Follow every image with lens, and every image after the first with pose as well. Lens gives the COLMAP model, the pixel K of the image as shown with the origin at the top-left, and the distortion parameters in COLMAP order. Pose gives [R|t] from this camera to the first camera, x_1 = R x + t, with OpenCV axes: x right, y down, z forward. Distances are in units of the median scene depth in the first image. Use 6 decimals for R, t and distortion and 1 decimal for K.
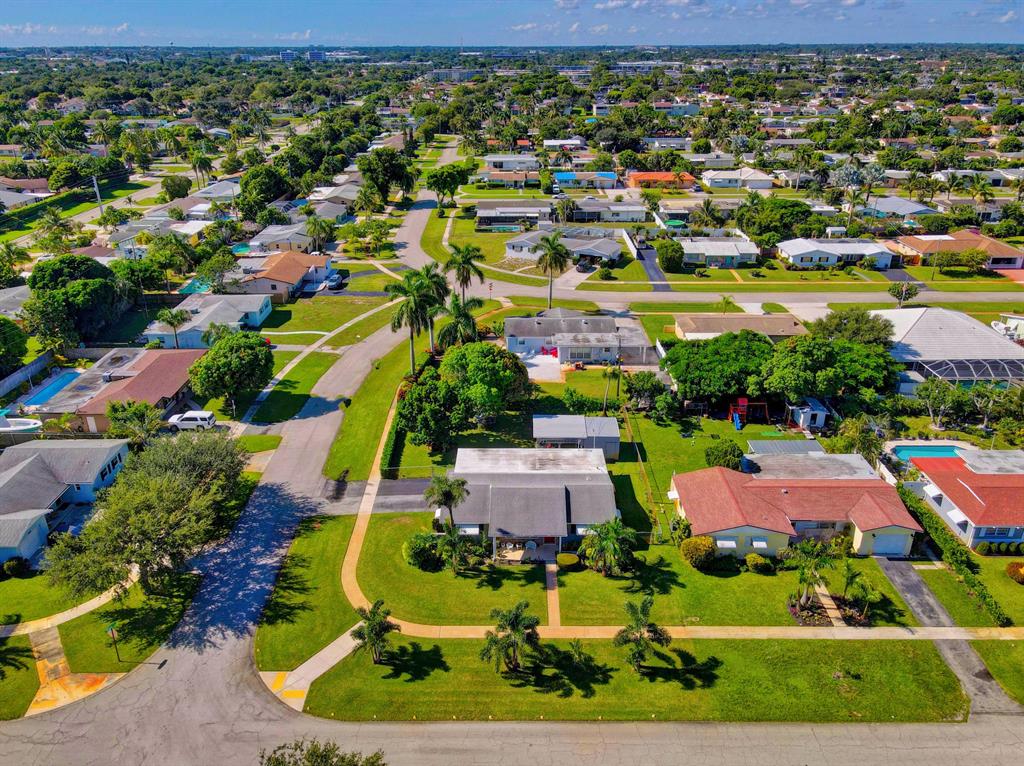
lens RADIAL K [[750.7, 0, 510.4], [0, 750.7, 378.6], [0, 0, 1]] dist [-0.009443, 0.063059]
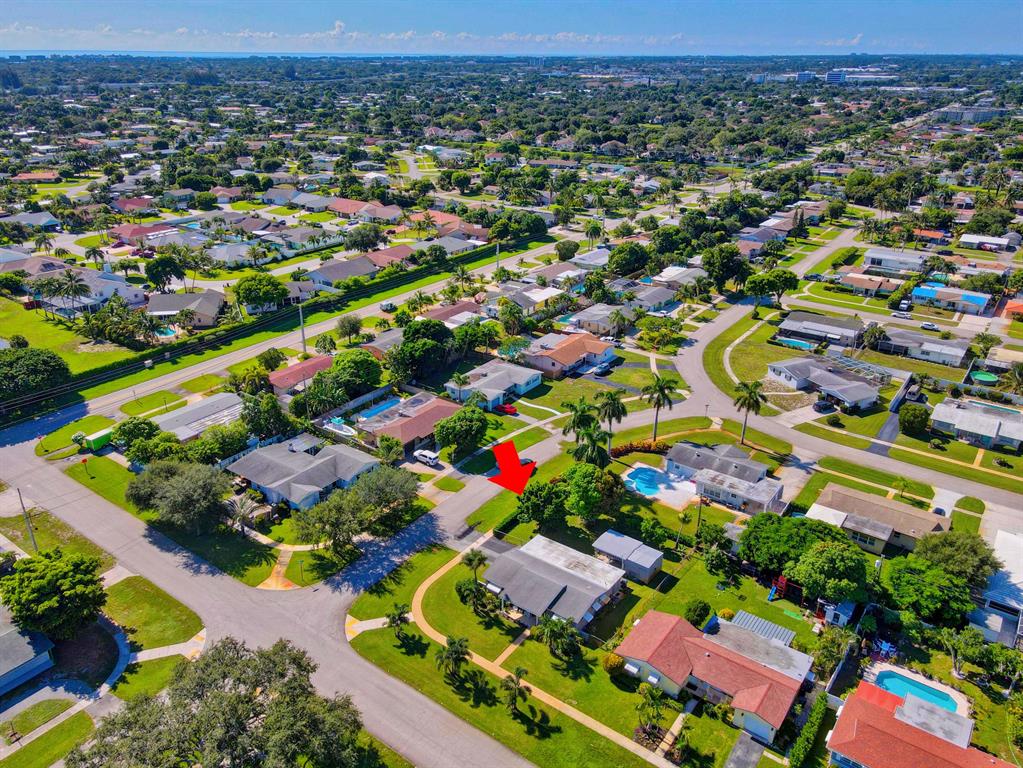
lens RADIAL K [[771.6, 0, 511.5], [0, 771.6, 384.0], [0, 0, 1]] dist [-0.011221, 0.073275]
pose [[0.808331, 0.245123, -0.535271, 0.608830], [-0.249558, 0.966137, 0.065569, -0.269441], [0.533218, 0.080580, 0.842131, -0.305090]]
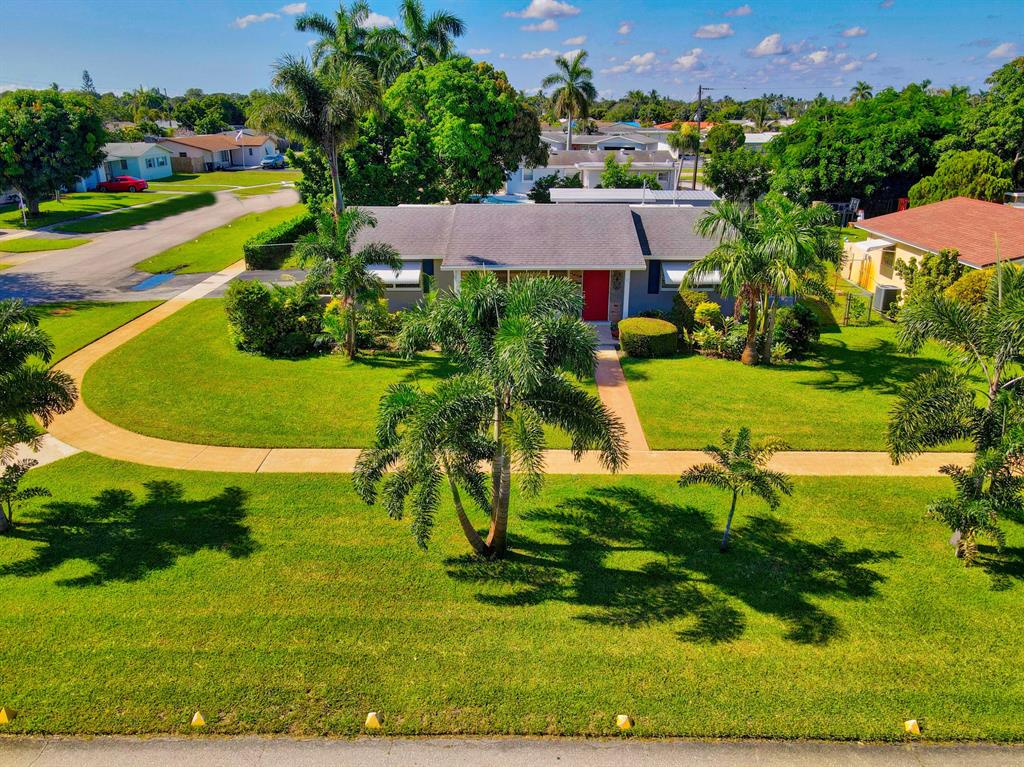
lens RADIAL K [[746.7, 0, 509.2], [0, 746.7, 380.4], [0, 0, 1]] dist [0.015935, 0.003308]
pose [[0.999937, 0.001579, -0.011097, 0.008268], [-0.002350, 0.997558, -0.069806, 0.239924], [0.010959, 0.069828, 0.997499, 0.508487]]
